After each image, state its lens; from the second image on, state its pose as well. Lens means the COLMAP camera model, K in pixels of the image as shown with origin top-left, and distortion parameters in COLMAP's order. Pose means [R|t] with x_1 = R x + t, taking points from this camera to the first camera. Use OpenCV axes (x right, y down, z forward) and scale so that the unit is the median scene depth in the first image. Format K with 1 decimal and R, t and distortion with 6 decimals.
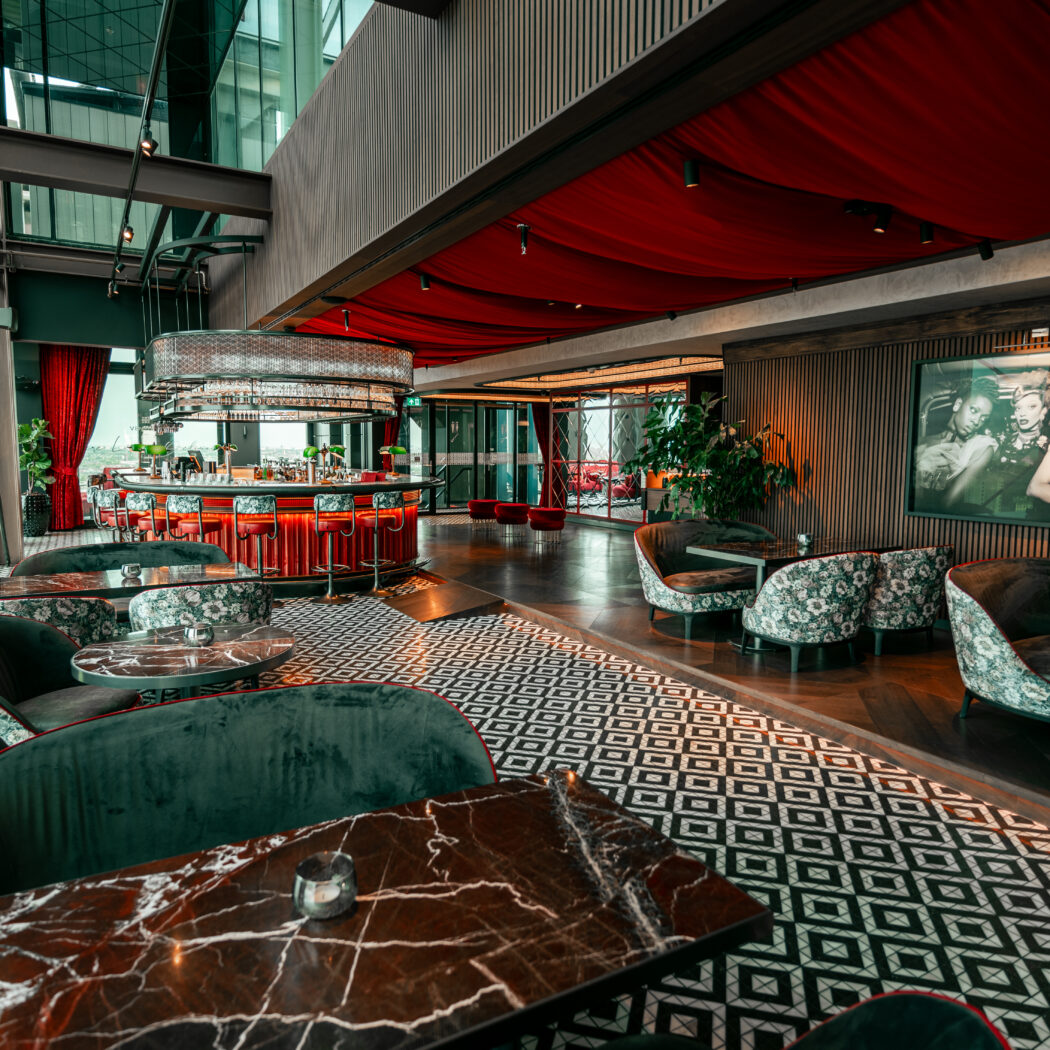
lens RADIAL K [[765.9, 0, 527.3], [0, 765.9, 516.1], [0, 0, 1]] dist [-0.000592, 0.002117]
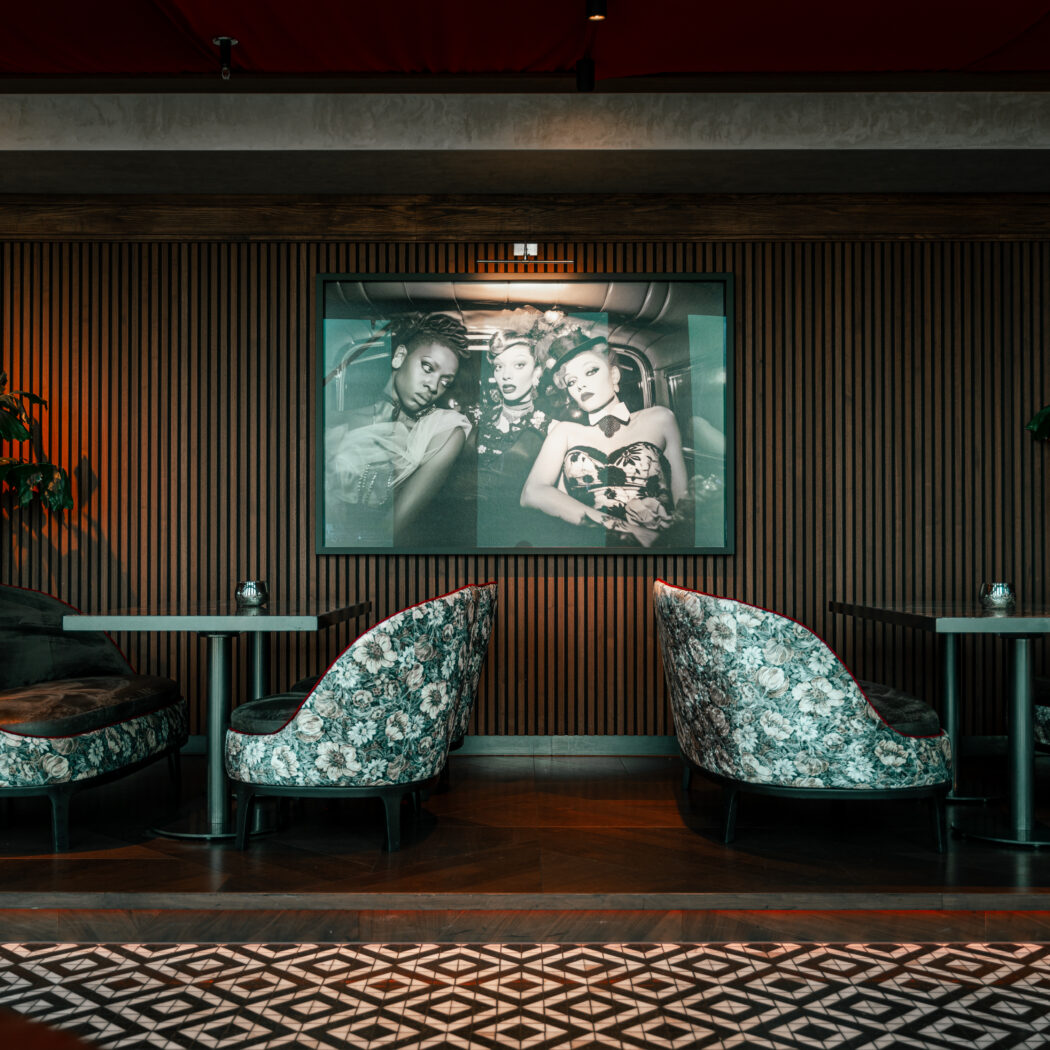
lens RADIAL K [[1345.3, 0, 525.6], [0, 1345.3, 531.7], [0, 0, 1]] dist [0.000864, 0.000000]
pose [[0.509963, 0.011816, 0.860115, -0.280586], [0.081918, 0.994694, -0.062233, 0.061083], [-0.856287, 0.102195, 0.506289, 0.446046]]
